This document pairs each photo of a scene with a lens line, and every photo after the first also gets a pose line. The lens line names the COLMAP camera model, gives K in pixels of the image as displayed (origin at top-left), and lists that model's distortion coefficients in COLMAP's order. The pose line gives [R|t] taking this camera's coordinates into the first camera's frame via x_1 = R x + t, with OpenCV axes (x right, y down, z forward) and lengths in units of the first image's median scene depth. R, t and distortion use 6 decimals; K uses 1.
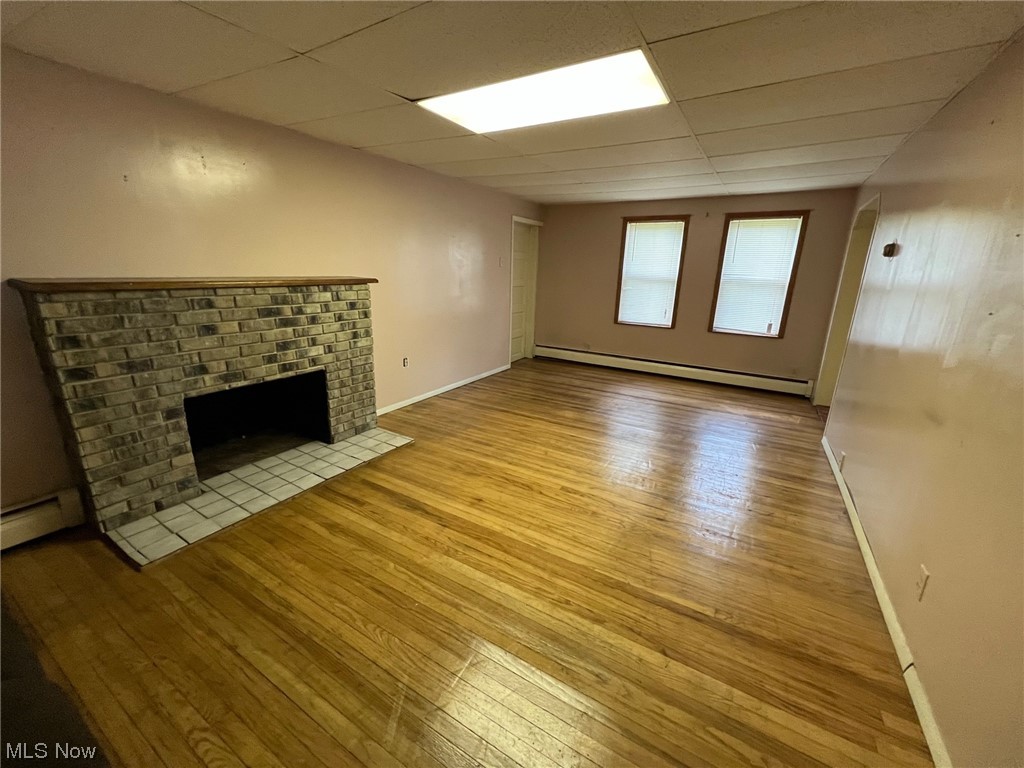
lens RADIAL K [[411.4, 0, 510.2], [0, 411.4, 383.7], [0, 0, 1]] dist [-0.000696, 0.000190]
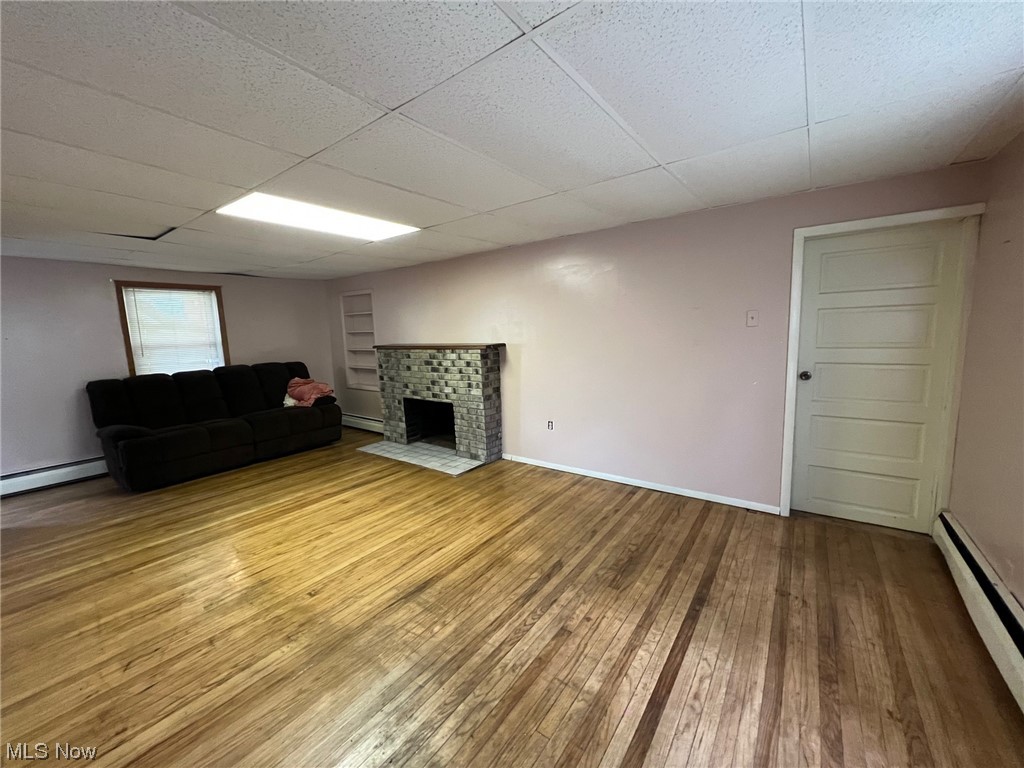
lens RADIAL K [[408.5, 0, 510.7], [0, 408.5, 382.2], [0, 0, 1]] dist [0.000465, -0.000085]
pose [[-0.094088, 0.102753, -0.990247, 1.038688], [-0.243574, 0.962055, 0.122971, -0.357554], [0.965308, 0.252768, -0.065490, 1.328675]]
